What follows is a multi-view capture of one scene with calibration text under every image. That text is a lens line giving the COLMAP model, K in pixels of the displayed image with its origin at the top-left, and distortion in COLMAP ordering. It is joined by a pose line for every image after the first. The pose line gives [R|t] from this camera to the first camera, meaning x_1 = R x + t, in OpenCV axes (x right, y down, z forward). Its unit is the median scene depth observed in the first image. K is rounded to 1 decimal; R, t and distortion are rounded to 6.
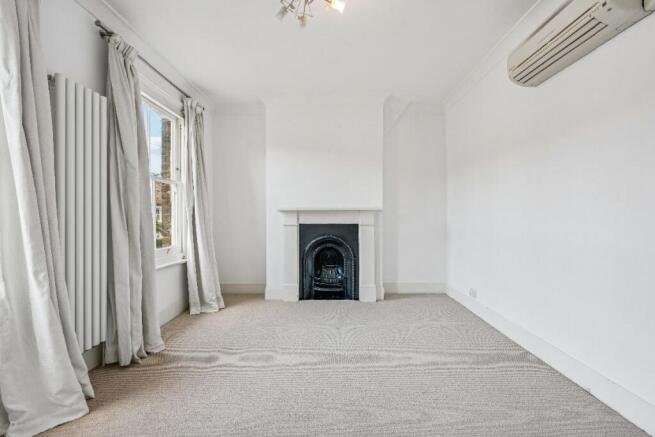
lens RADIAL K [[287.0, 0, 326.5], [0, 287.0, 221.5], [0, 0, 1]] dist [0.000067, -0.000238]
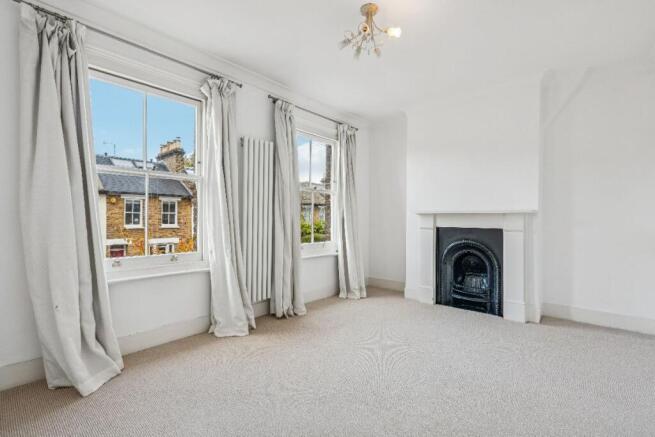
lens RADIAL K [[287.0, 0, 326.5], [0, 287.0, 221.5], [0, 0, 1]] dist [0.000067, -0.000238]
pose [[0.780894, 0.012610, -0.624537, 0.248968], [-0.019442, 0.999802, -0.004122, 0.000145], [0.624361, 0.015361, 0.780985, -0.016152]]
